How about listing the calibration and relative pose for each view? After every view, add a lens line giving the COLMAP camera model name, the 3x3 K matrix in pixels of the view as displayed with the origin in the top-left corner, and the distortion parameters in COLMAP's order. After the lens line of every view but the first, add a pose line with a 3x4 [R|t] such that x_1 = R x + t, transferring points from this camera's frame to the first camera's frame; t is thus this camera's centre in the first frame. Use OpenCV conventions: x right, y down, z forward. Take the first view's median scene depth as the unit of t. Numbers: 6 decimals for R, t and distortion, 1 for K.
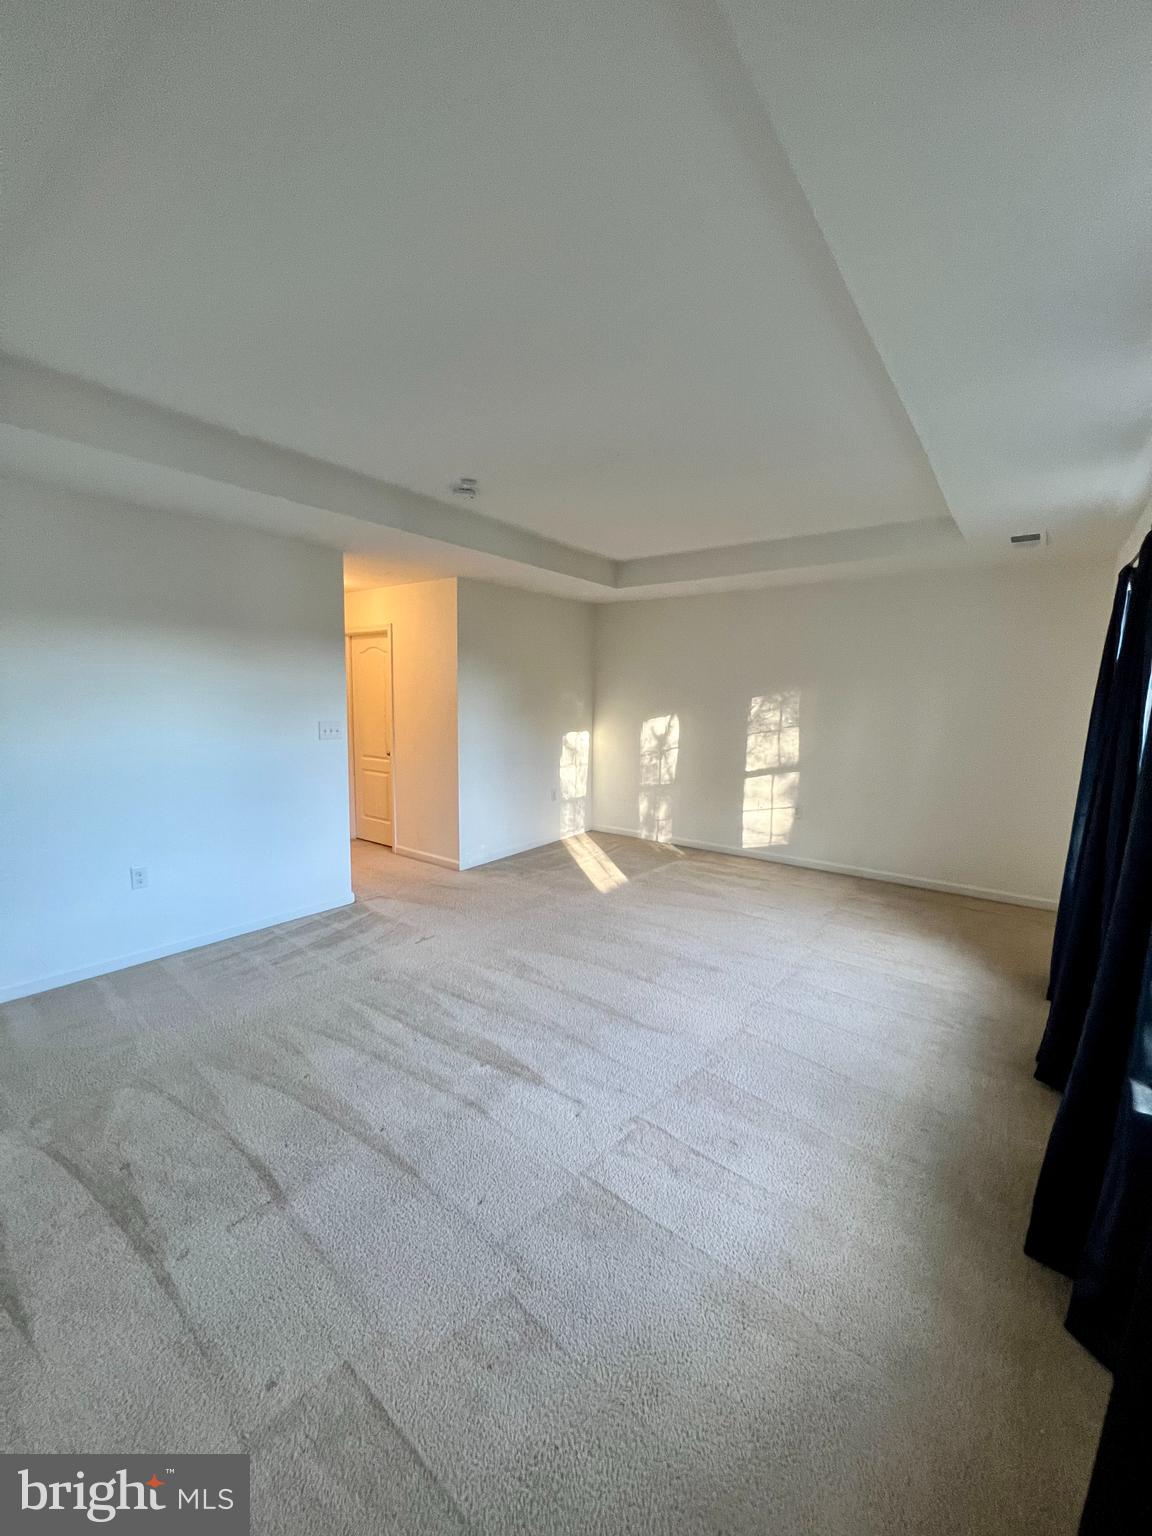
lens RADIAL K [[616.8, 0, 575.1], [0, 616.8, 771.2], [0, 0, 1]] dist [-0.003165, 0.000863]
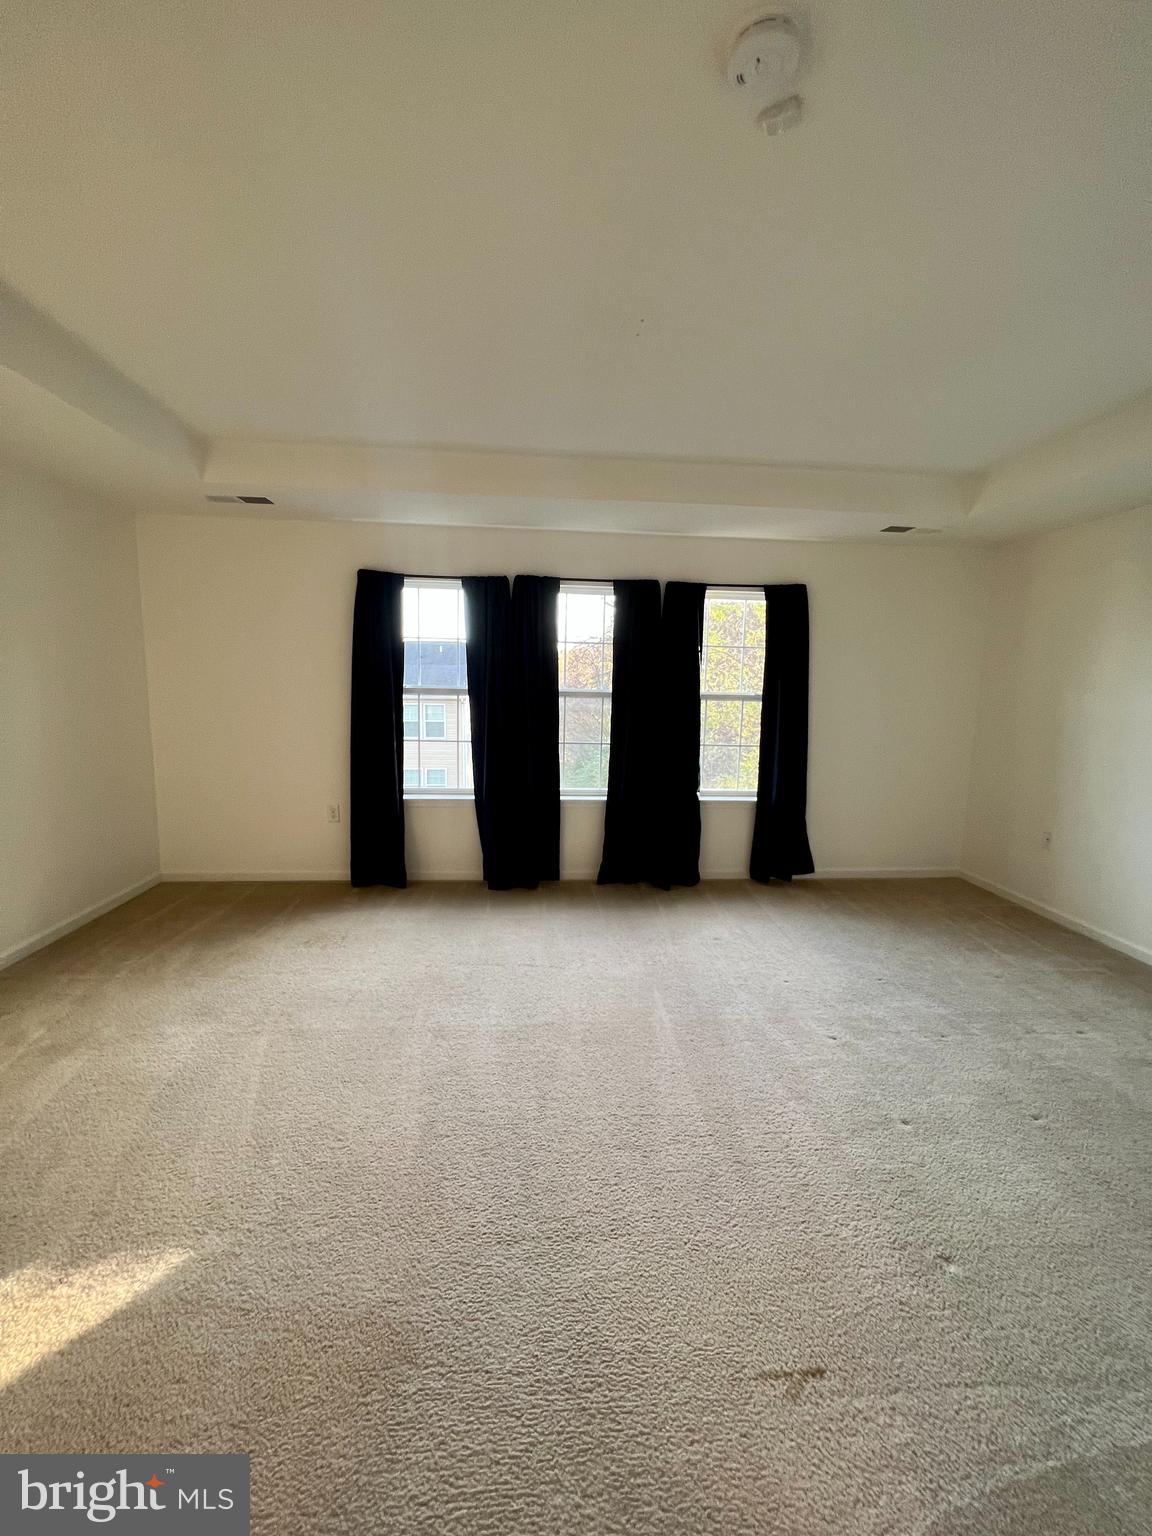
lens RADIAL K [[616.8, 0, 578.0], [0, 616.8, 770.4], [0, 0, 1]] dist [-0.003165, 0.000863]
pose [[-0.651619, -0.137547, 0.745971, -0.249952], [0.066755, 0.969208, 0.237021, -0.099048], [-0.755603, 0.204245, -0.622373, 0.826530]]
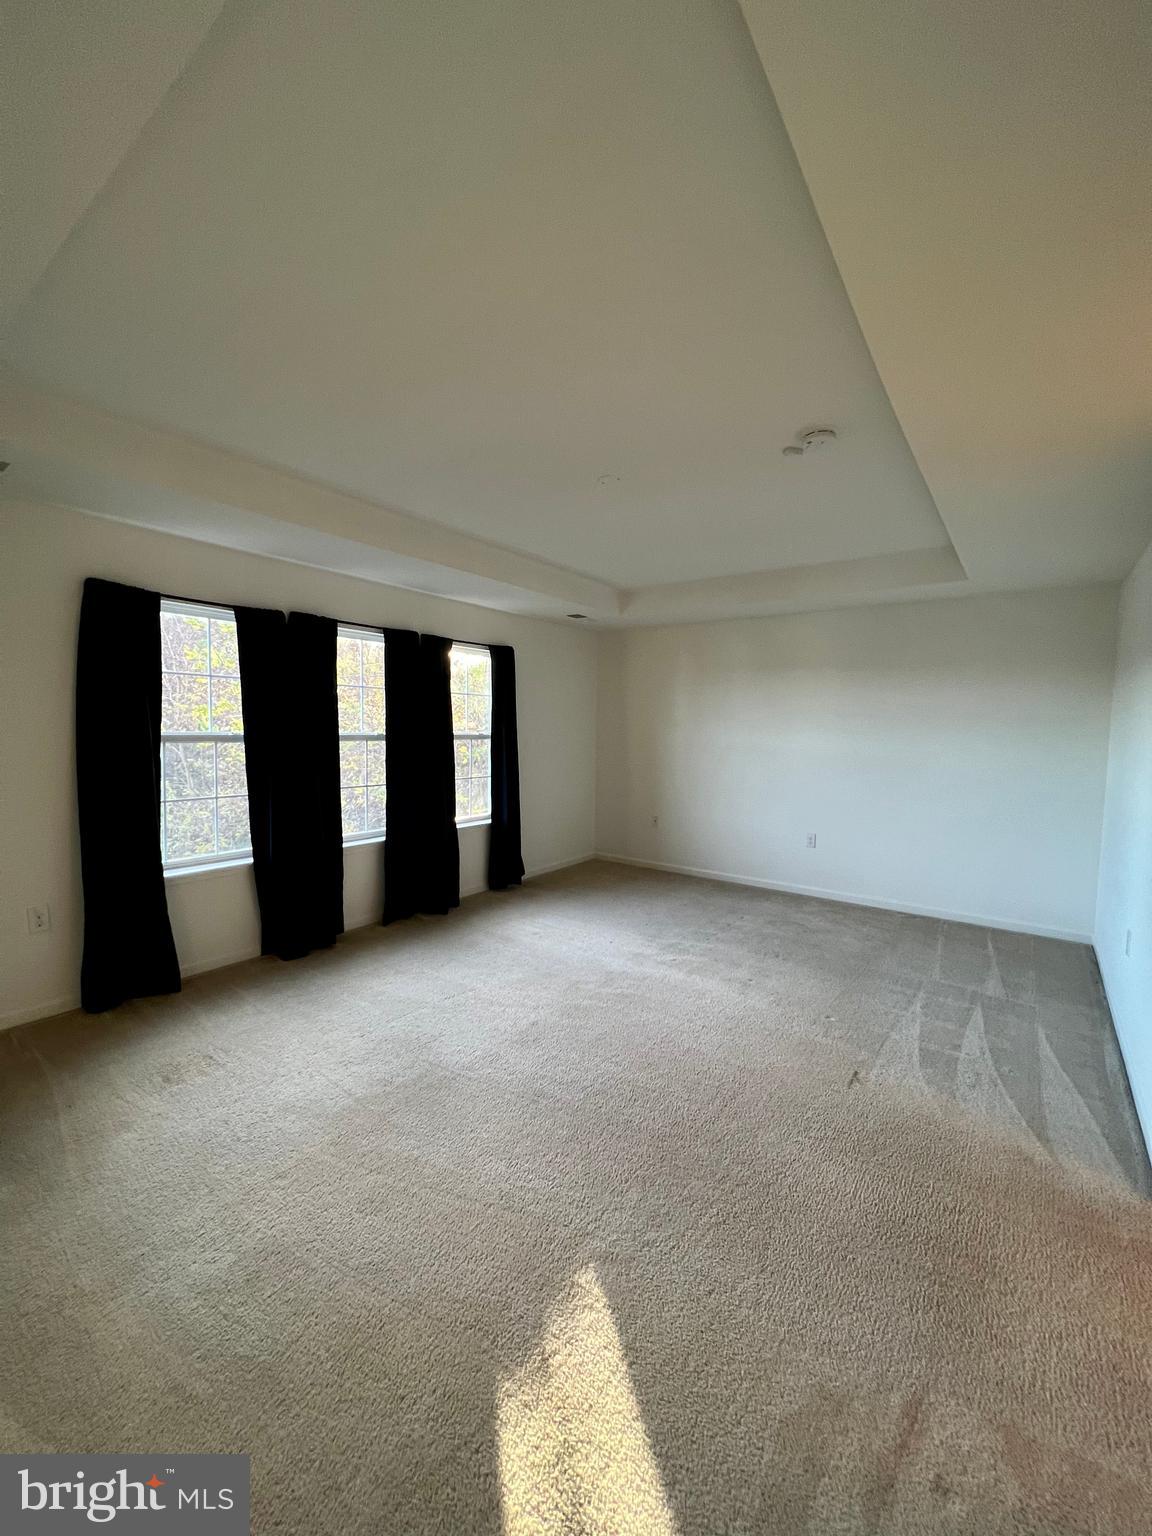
lens RADIAL K [[616.8, 0, 580.3], [0, 616.8, 770.3], [0, 0, 1]] dist [-0.003165, 0.000863]
pose [[-0.999370, -0.034884, -0.006521, 0.055852], [-0.035482, 0.978718, 0.202120, -0.132107], [-0.000669, 0.202224, -0.979339, 1.075670]]
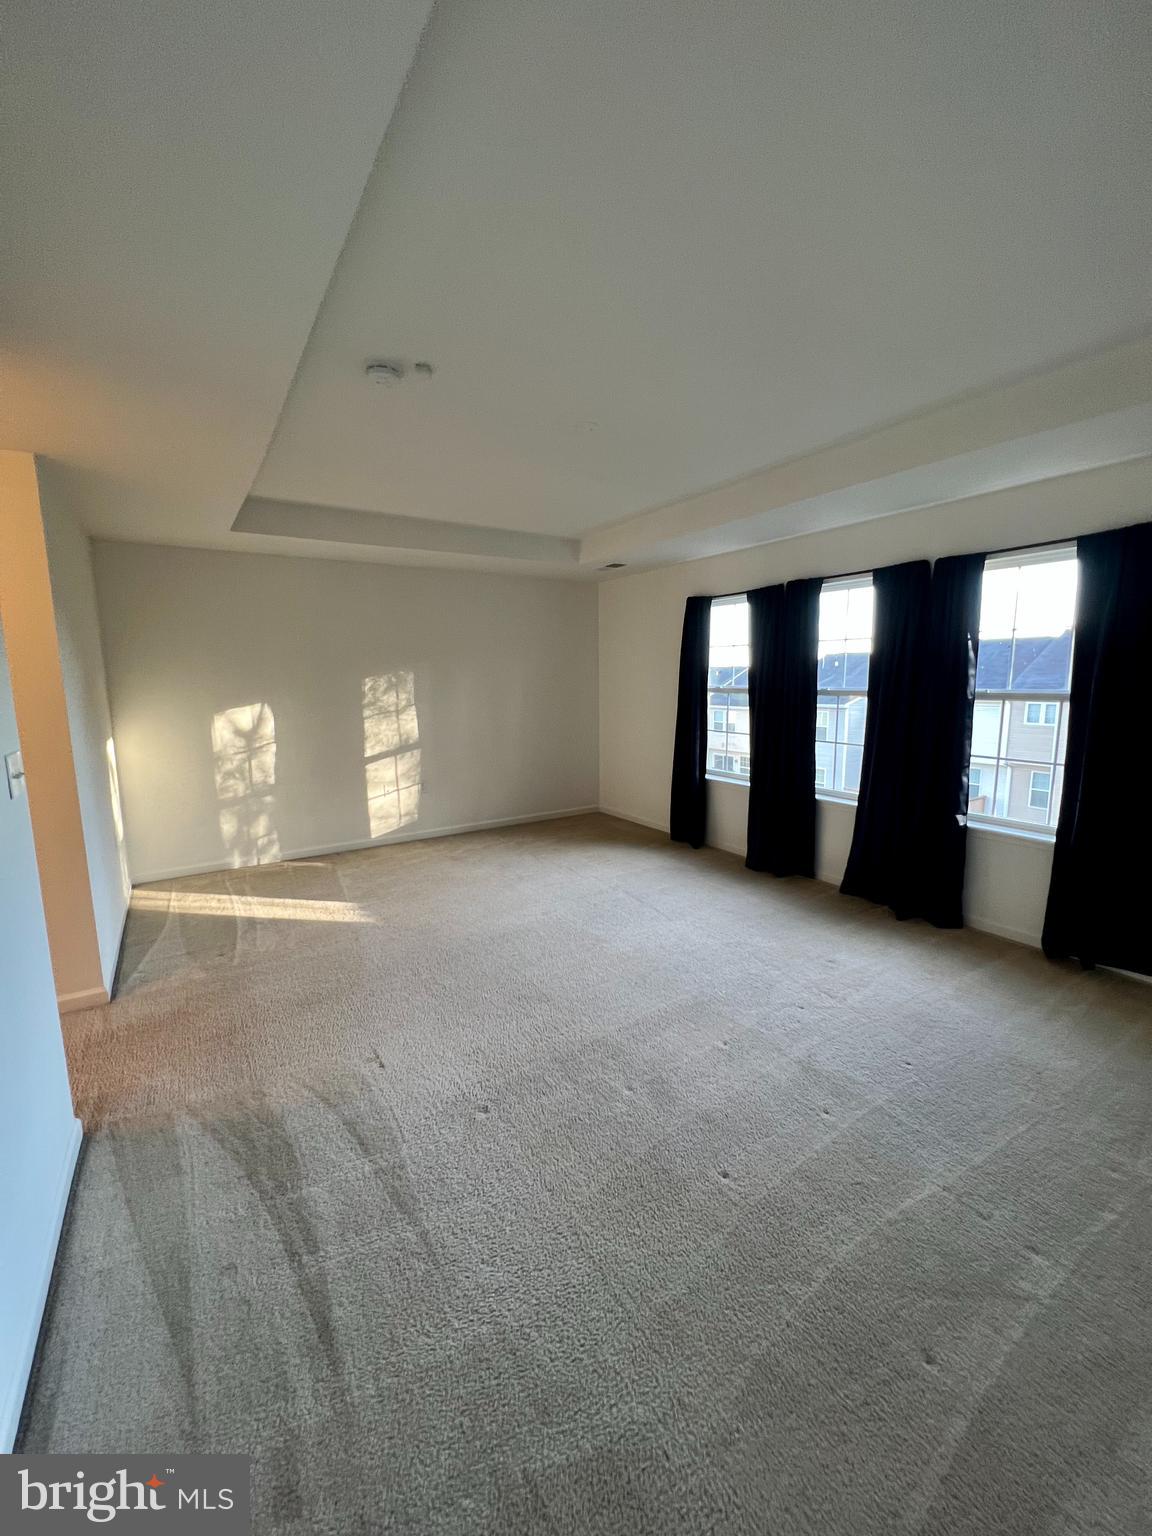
lens RADIAL K [[616.8, 0, 573.6], [0, 616.8, 767.2], [0, 0, 1]] dist [-0.003165, 0.000863]
pose [[0.360804, -0.155126, 0.919650, -0.477007], [0.134911, 0.984380, 0.113116, -0.048718], [-0.922832, 0.083259, 0.376096, 0.360582]]
